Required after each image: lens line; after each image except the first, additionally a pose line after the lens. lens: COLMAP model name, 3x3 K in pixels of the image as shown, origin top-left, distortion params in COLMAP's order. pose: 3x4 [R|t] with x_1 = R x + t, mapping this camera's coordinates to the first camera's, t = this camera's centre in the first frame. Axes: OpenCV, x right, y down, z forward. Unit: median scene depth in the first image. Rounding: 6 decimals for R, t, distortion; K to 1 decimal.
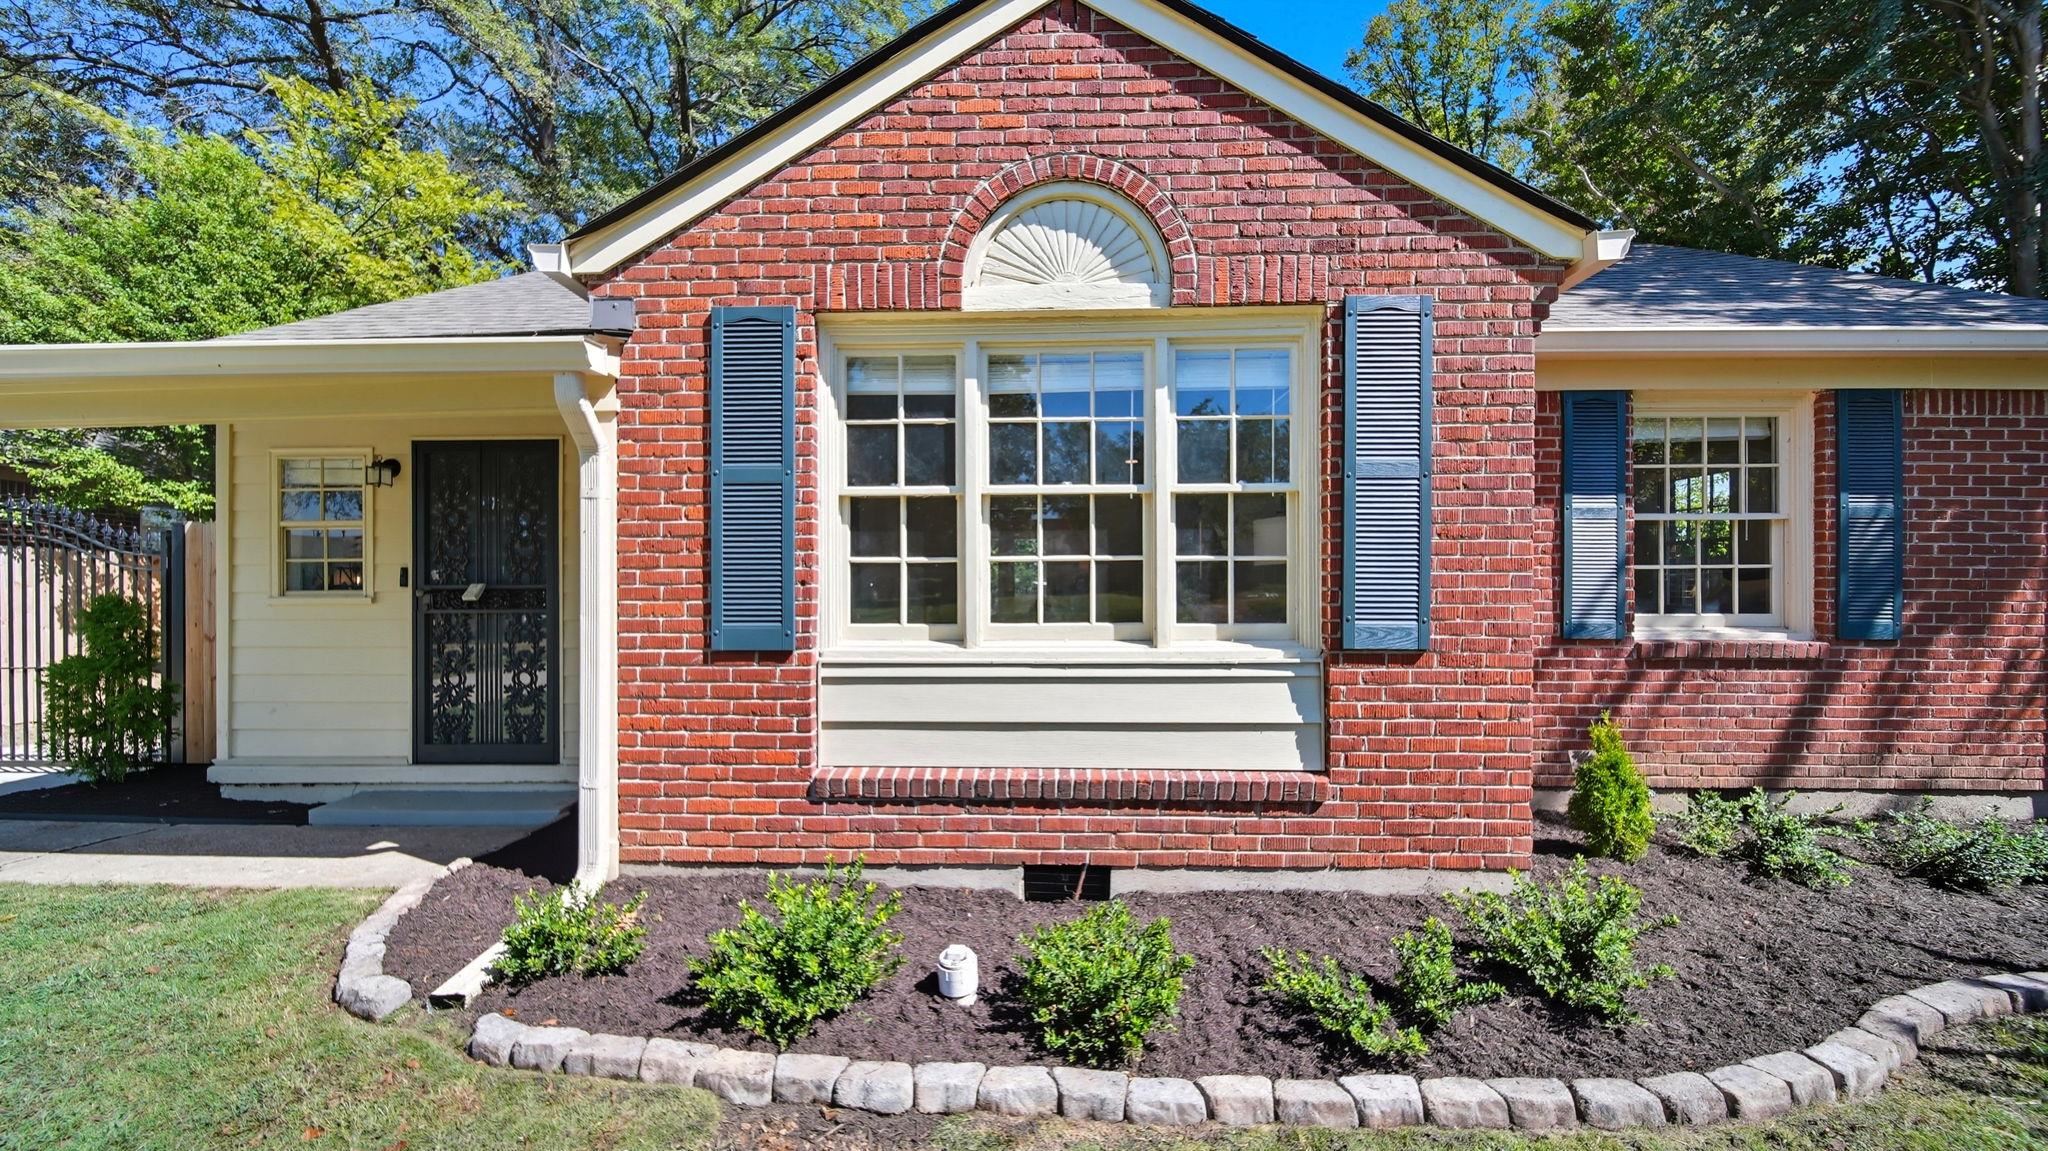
lens RADIAL K [[732.4, 0, 1018.2], [0, 732.4, 591.5], [0, 0, 1]] dist [-0.001492, -0.000540]
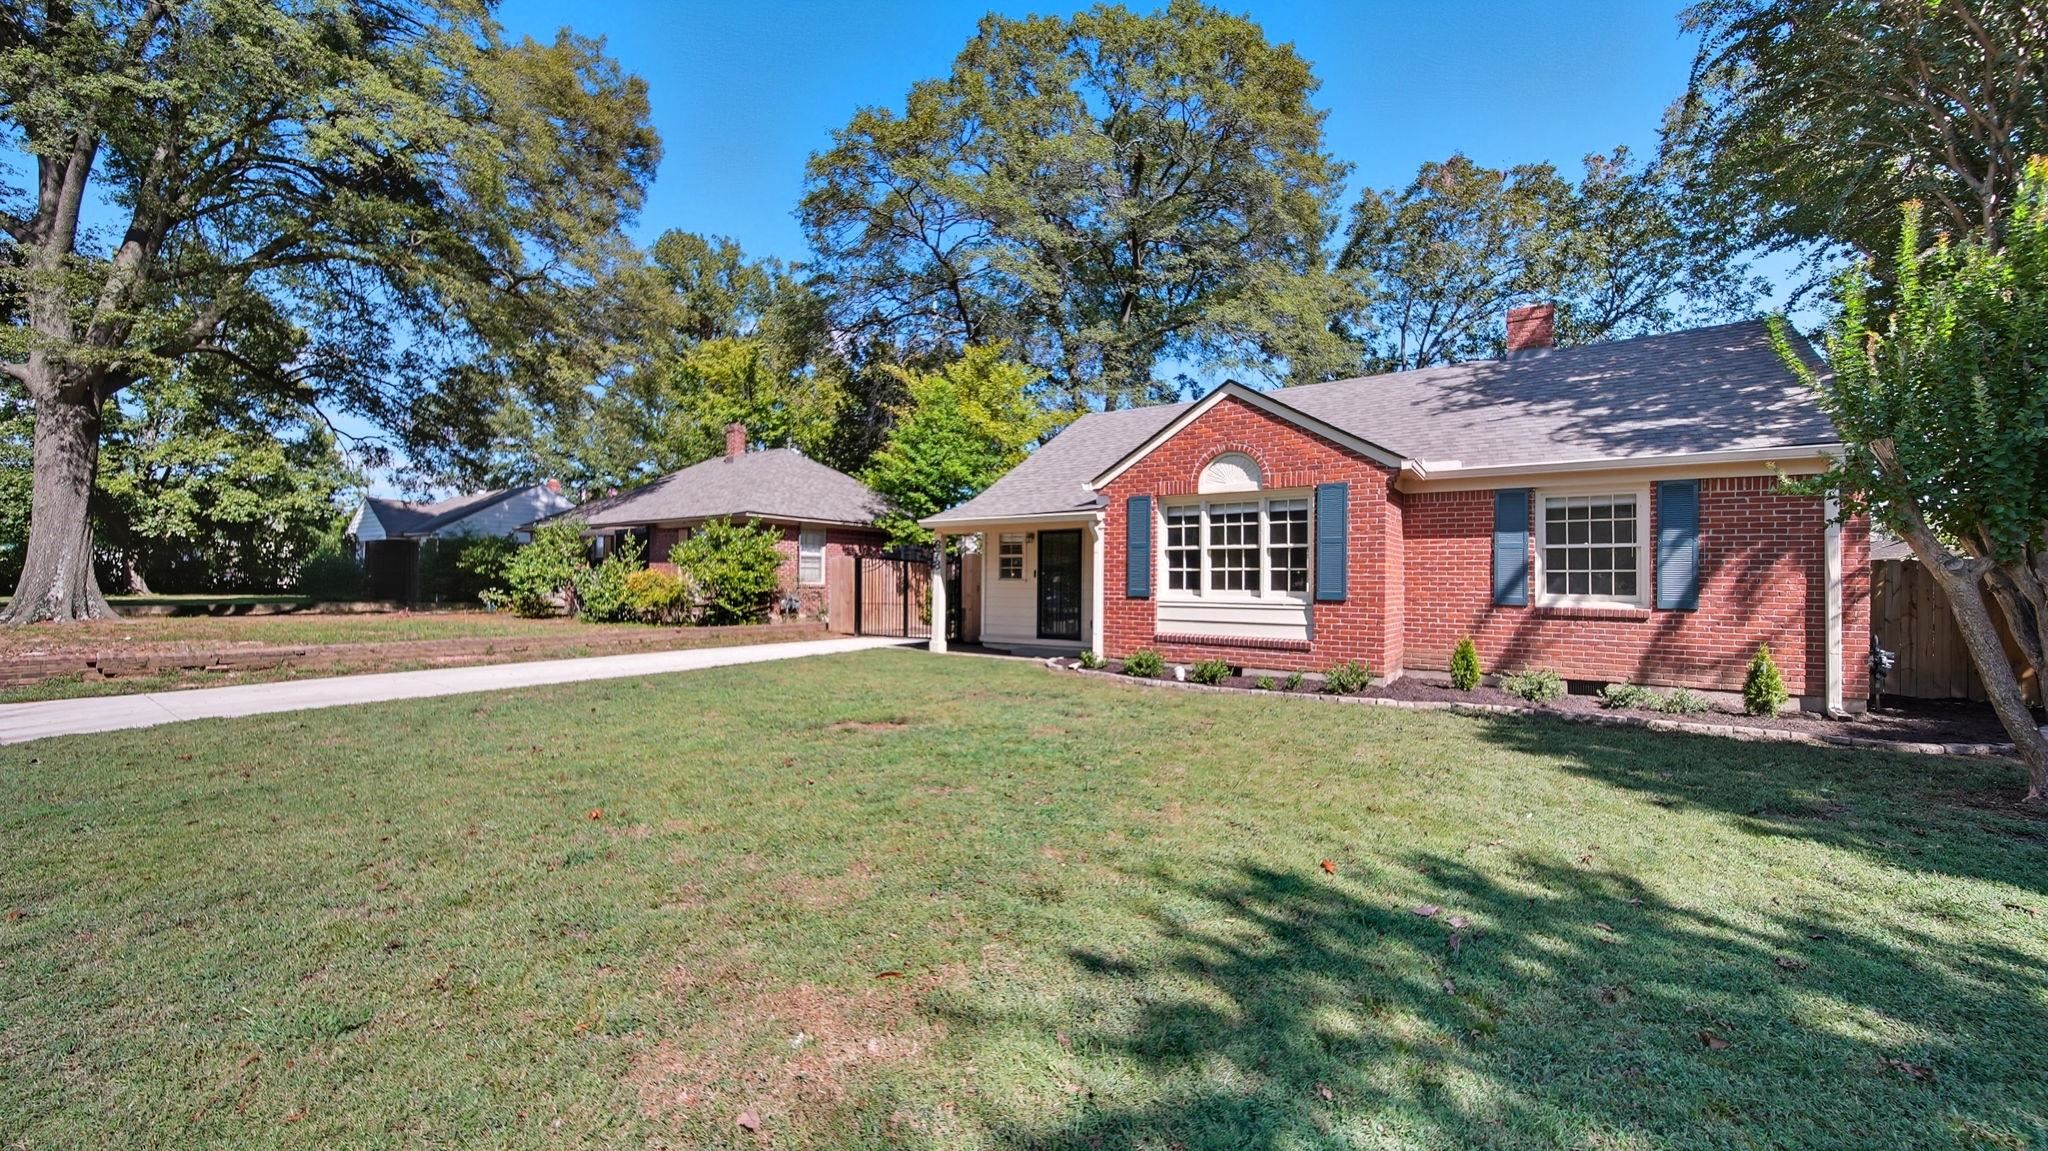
lens RADIAL K [[753.1, 0, 1016.2], [0, 753.1, 584.7], [0, 0, 1]] dist [-0.002539, -0.000838]
pose [[0.832983, 0.012034, -0.553167, 1.091099], [-0.011967, 0.999921, 0.003733, 0.019605], [0.553169, 0.003510, 0.833062, -2.216198]]
